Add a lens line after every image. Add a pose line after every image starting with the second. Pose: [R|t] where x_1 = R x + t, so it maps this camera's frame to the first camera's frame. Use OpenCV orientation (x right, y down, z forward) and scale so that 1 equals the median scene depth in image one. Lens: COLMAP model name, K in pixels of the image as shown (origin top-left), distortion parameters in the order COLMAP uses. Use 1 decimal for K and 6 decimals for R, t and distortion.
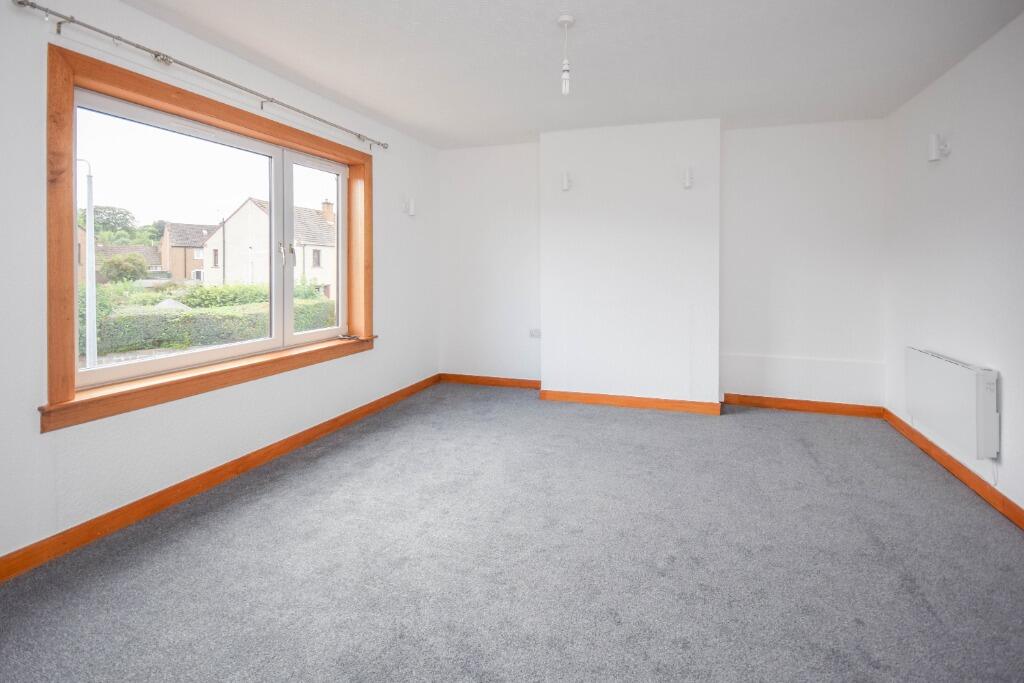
lens RADIAL K [[474.9, 0, 512.1], [0, 474.9, 276.1], [0, 0, 1]] dist [0.001575, -0.000077]
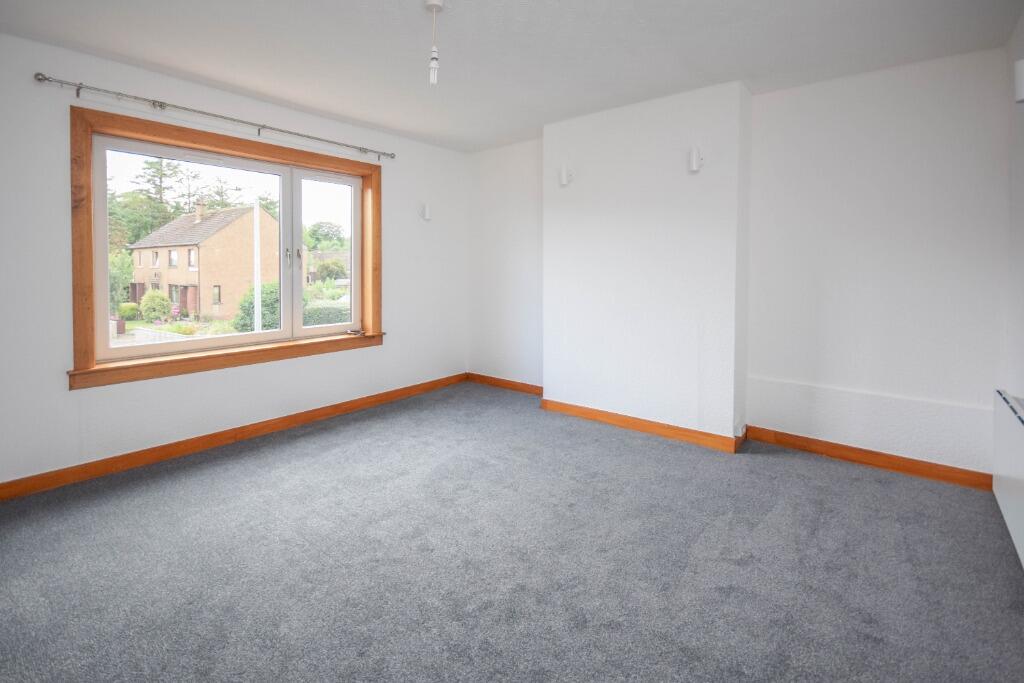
lens RADIAL K [[465.3, 0, 510.4], [0, 465.3, 285.2], [0, 0, 1]] dist [0.001657, 0.000189]
pose [[0.923836, 0.011619, -0.382613, 0.387528], [-0.005071, 0.999823, 0.018119, -0.003399], [0.382756, -0.014798, 0.923731, 0.131857]]
